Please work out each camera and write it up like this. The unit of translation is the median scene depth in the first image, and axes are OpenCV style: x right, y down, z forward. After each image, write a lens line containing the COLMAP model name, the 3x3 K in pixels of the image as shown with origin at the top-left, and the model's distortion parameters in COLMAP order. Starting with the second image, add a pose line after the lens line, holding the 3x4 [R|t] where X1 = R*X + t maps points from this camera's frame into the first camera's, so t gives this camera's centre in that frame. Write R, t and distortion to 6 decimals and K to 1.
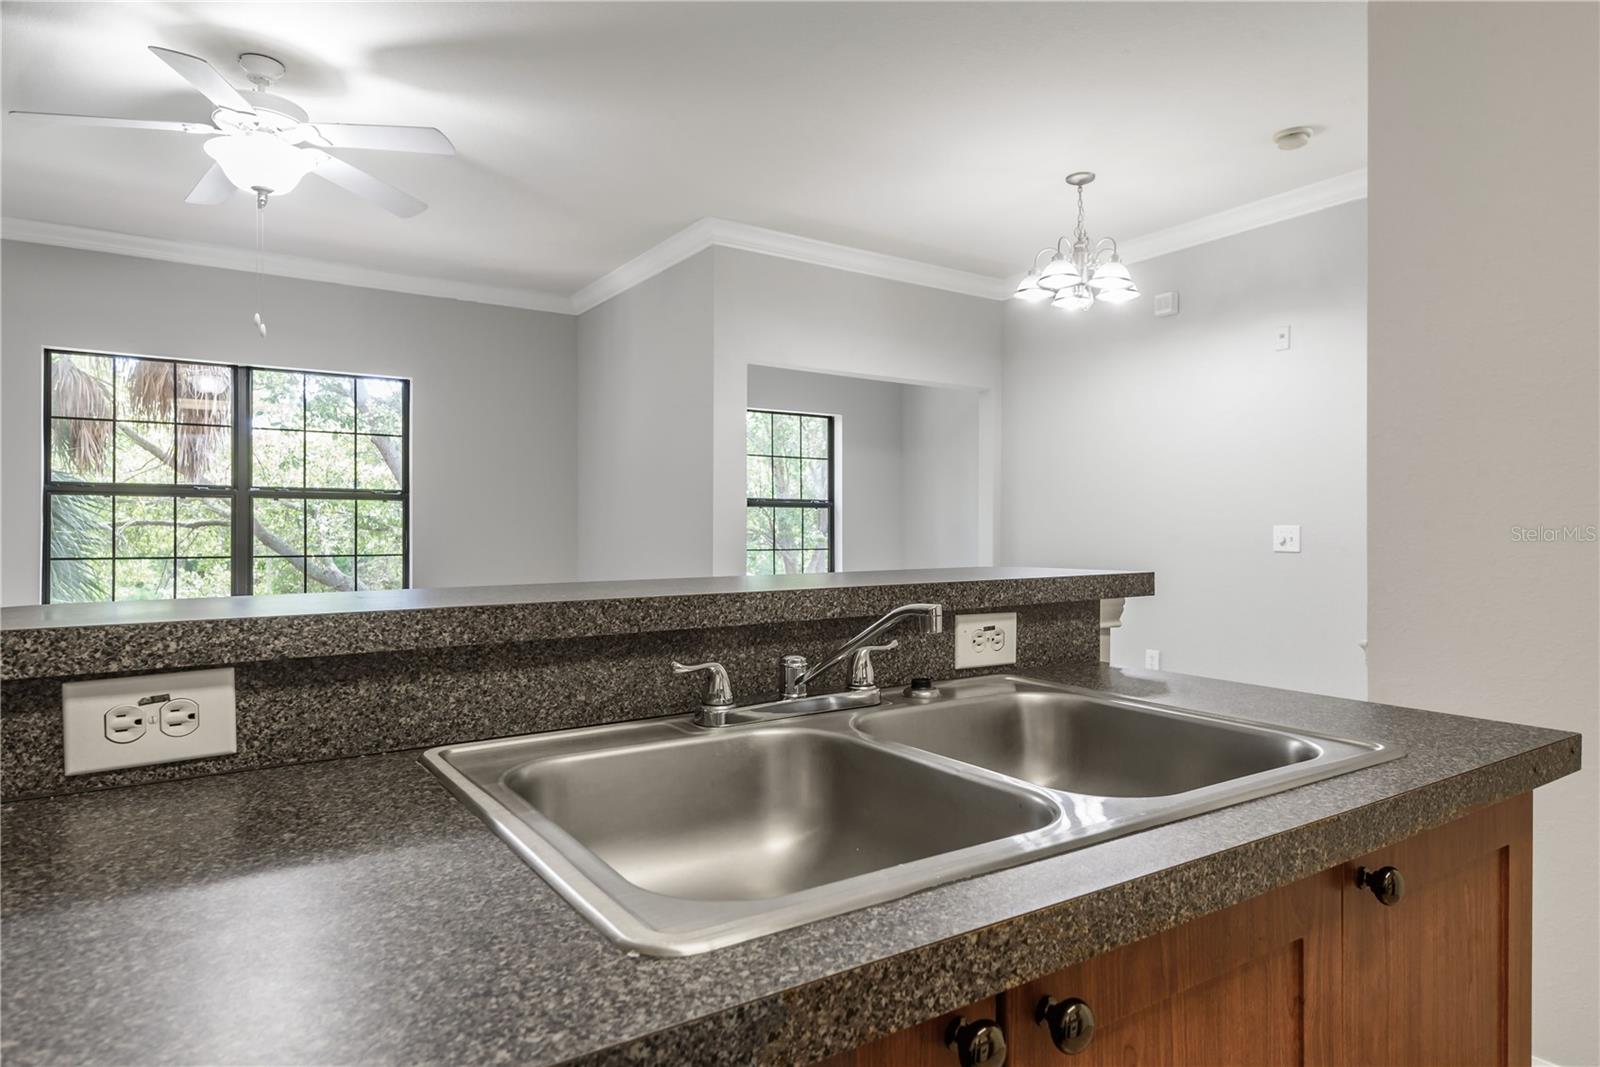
lens RADIAL K [[935.3, 0, 800.0], [0, 935.3, 533.5], [0, 0, 1]] dist [0.004877, 0.001994]
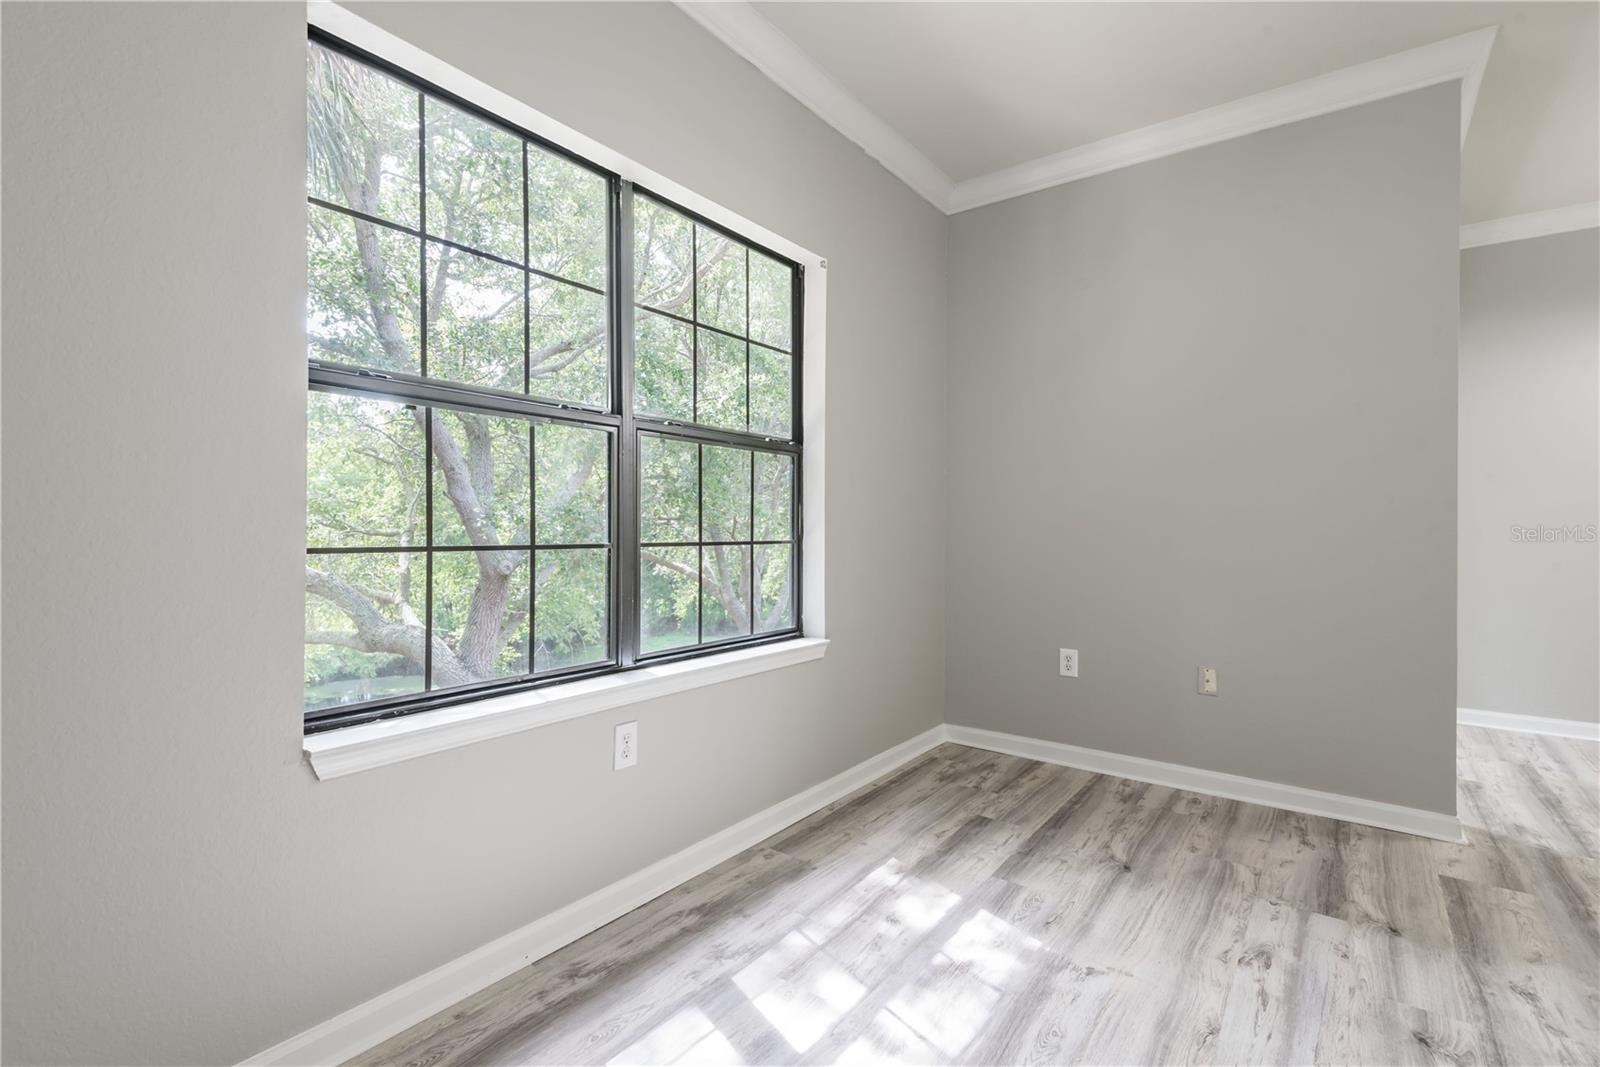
lens RADIAL K [[740.1, 0, 800.0], [0, 740.1, 533.5], [0, 0, 1]] dist [0.044079, -0.025591]
pose [[0.946255, 0.004744, 0.323387, -0.725107], [-0.007334, 0.999950, 0.006792, 0.016470], [-0.323338, -0.008799, 0.946243, 0.656453]]
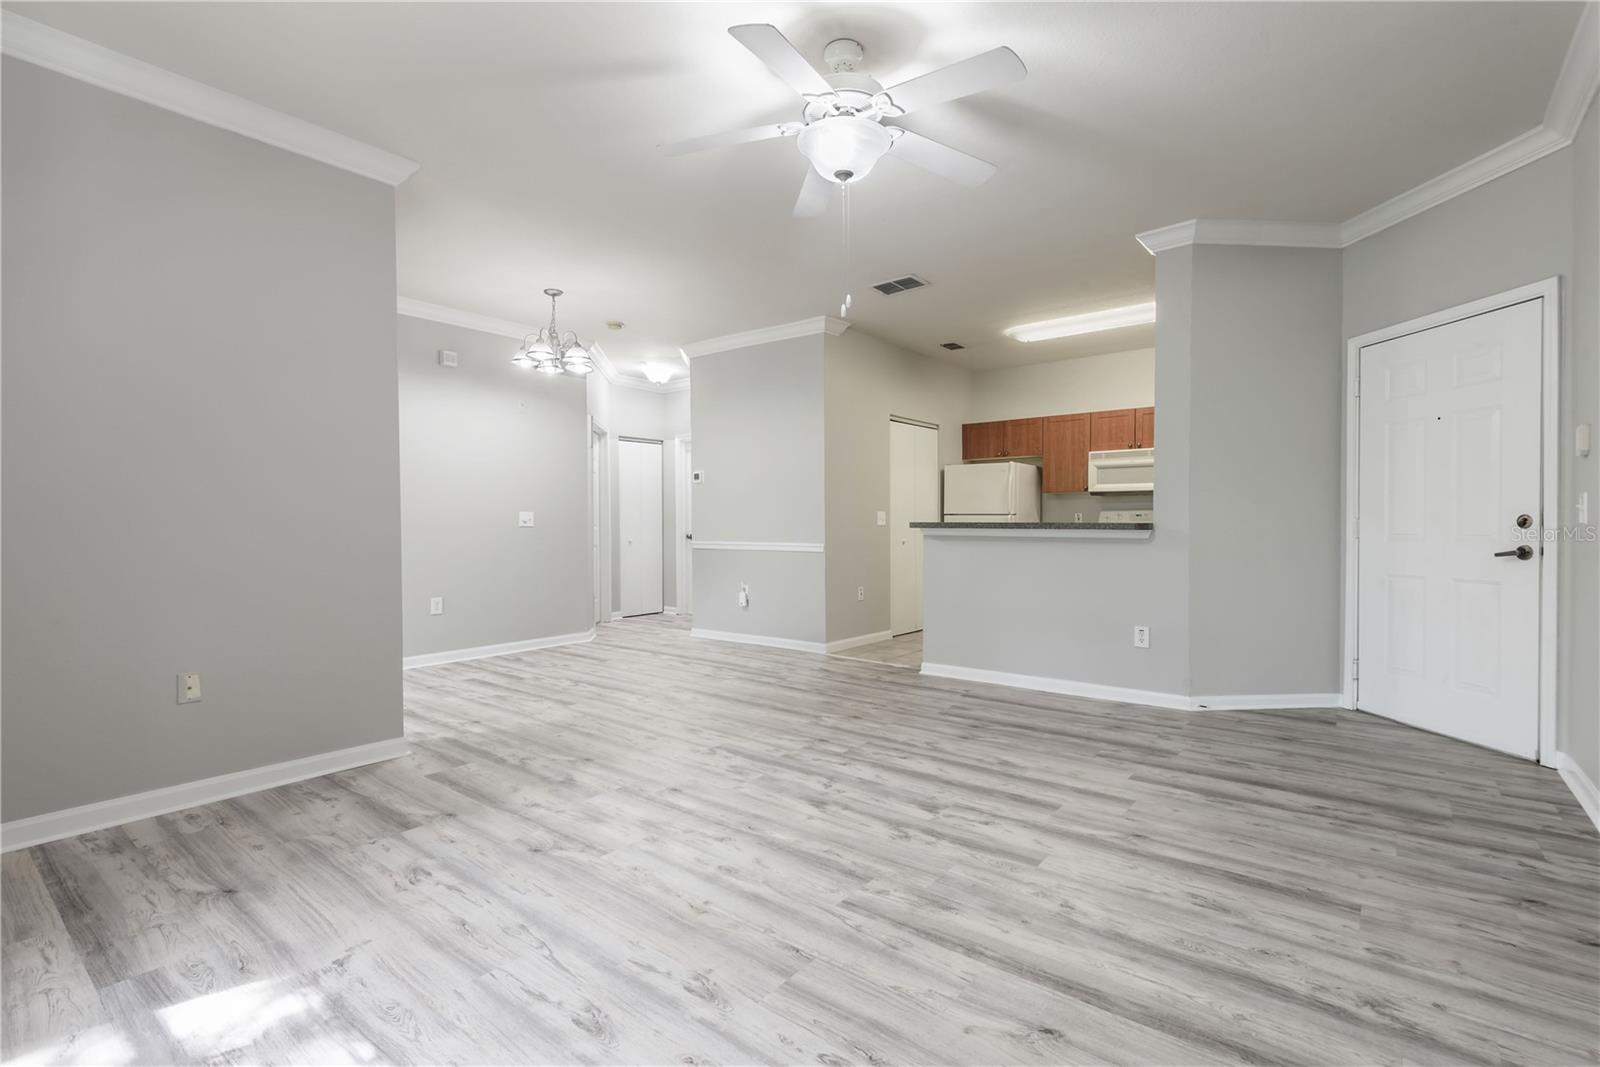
lens RADIAL K [[723.8, 0, 795.6], [0, 723.8, 525.0], [0, 0, 1]] dist [0.039850, -0.020637]
pose [[-0.286423, 0.001095, 0.958103, -0.894150], [0.004710, 0.999989, 0.000265, 0.016950], [-0.958092, 0.004589, -0.286425, 0.856067]]
